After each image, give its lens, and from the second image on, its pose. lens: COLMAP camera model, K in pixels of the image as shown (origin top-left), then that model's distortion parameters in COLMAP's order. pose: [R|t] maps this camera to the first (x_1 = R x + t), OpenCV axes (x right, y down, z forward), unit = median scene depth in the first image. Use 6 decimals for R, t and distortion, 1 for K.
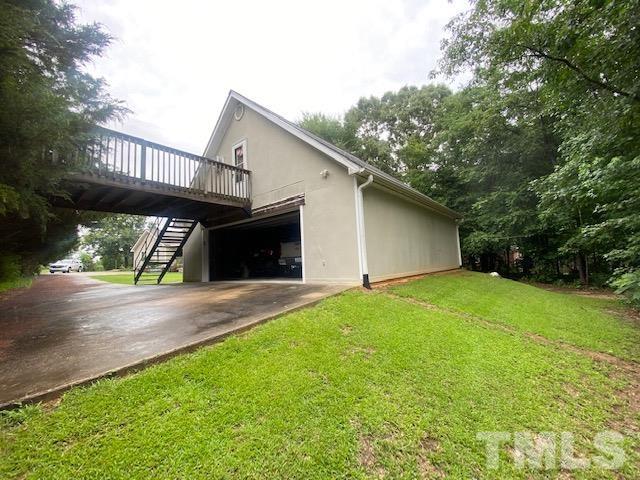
lens RADIAL K [[261.2, 0, 322.5], [0, 261.2, 239.1], [0, 0, 1]] dist [0.023355, -0.020291]
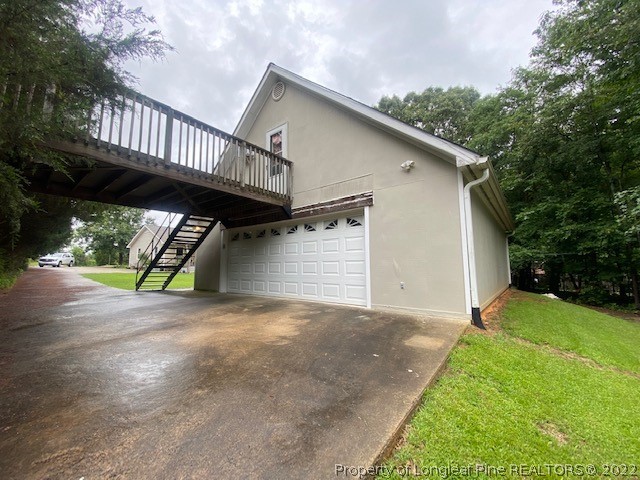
lens RADIAL K [[261.2, 0, 322.5], [0, 261.2, 239.1], [0, 0, 1]] dist [0.023355, -0.020291]
pose [[0.998825, 0.045953, 0.015381, -0.156018], [-0.045771, 0.998880, -0.011990, -0.013078], [-0.015915, 0.011272, 0.999810, 0.162680]]
